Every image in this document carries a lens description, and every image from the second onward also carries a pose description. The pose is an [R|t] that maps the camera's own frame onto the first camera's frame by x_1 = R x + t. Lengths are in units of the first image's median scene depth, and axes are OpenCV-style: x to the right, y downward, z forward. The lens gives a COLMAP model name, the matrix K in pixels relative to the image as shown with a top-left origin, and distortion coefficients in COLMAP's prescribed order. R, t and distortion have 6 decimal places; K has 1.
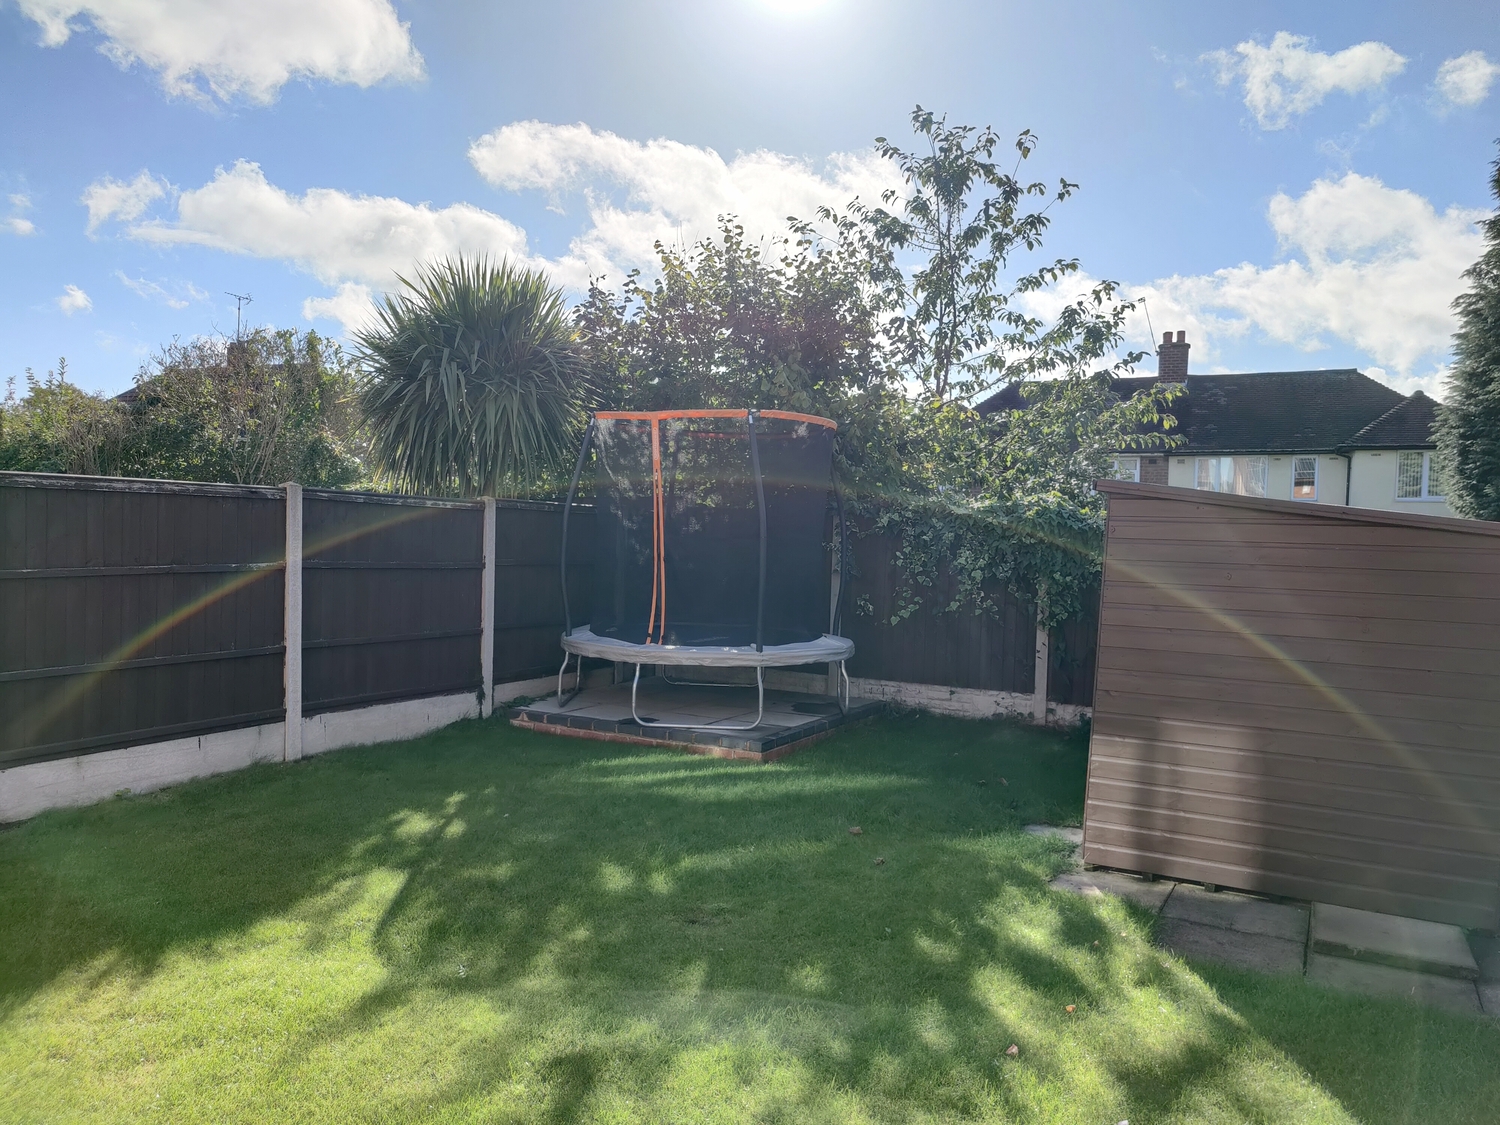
lens RADIAL K [[1089.9, 0, 750.0], [0, 1089.9, 562.5], [0, 0, 1]] dist [0.002782, 0.002525]
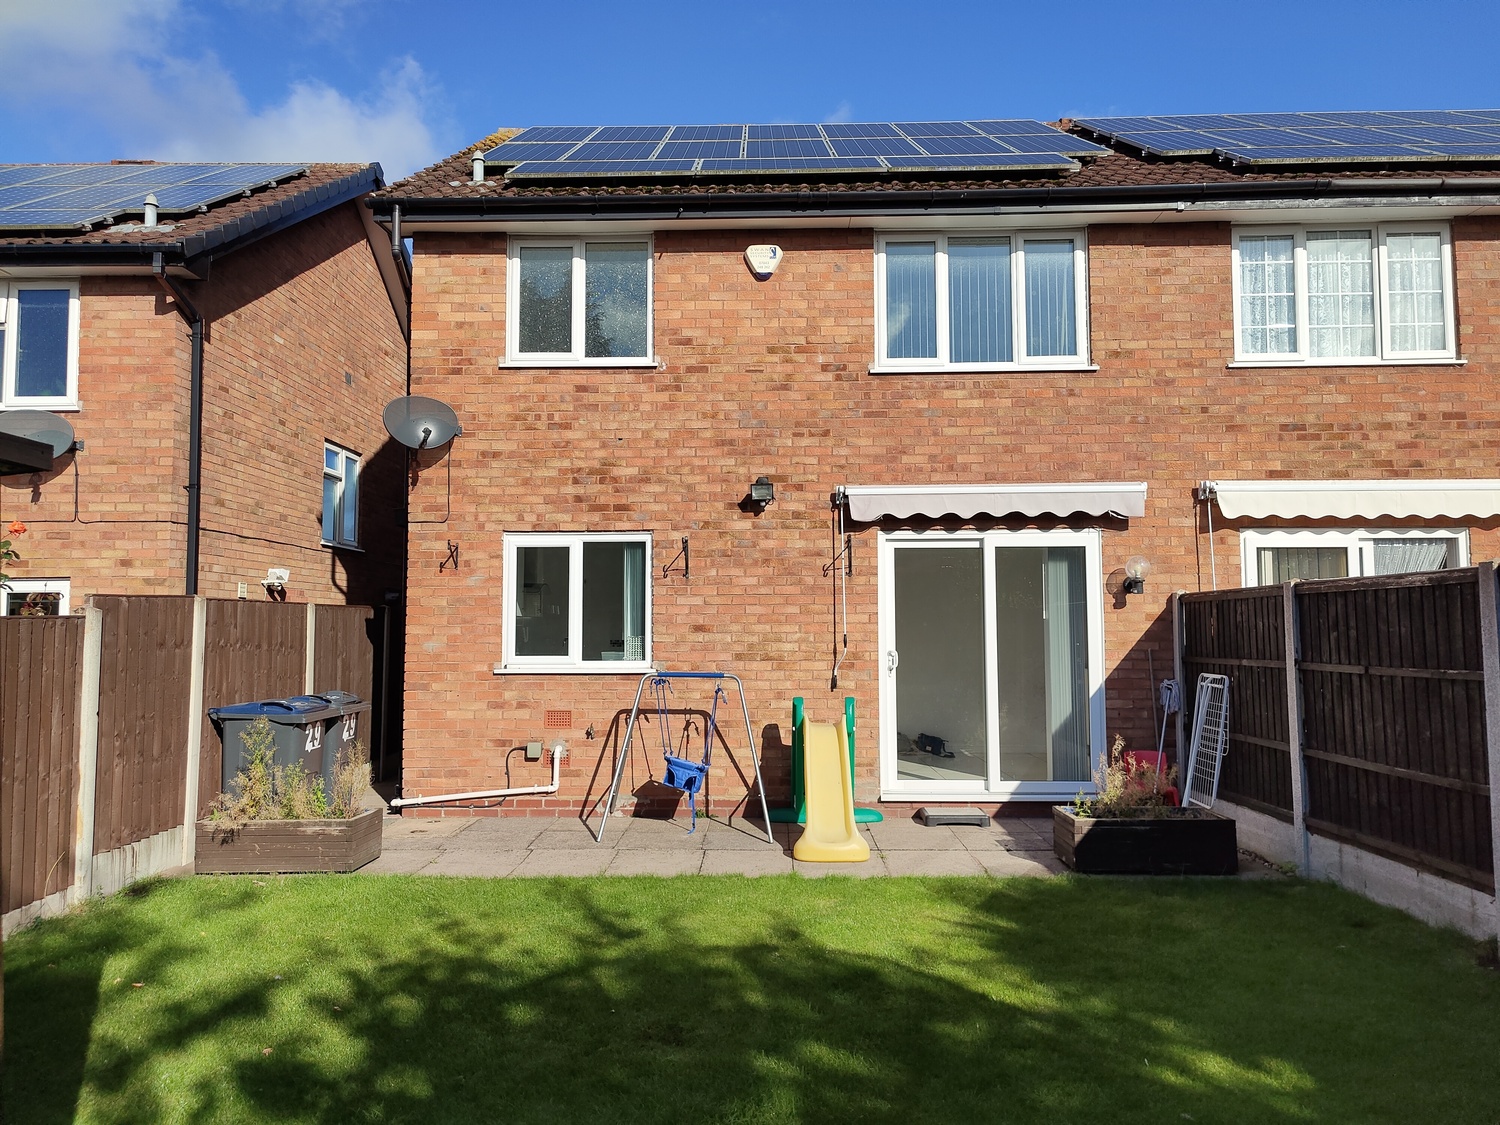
lens RADIAL K [[1089.9, 0, 750.0], [0, 1089.9, 562.5], [0, 0, 1]] dist [0.002782, 0.002525]
pose [[-0.884817, -0.053841, -0.462817, 0.376673], [-0.037606, 0.998313, -0.044242, -0.032523], [0.464418, -0.021741, -0.885349, 2.041240]]
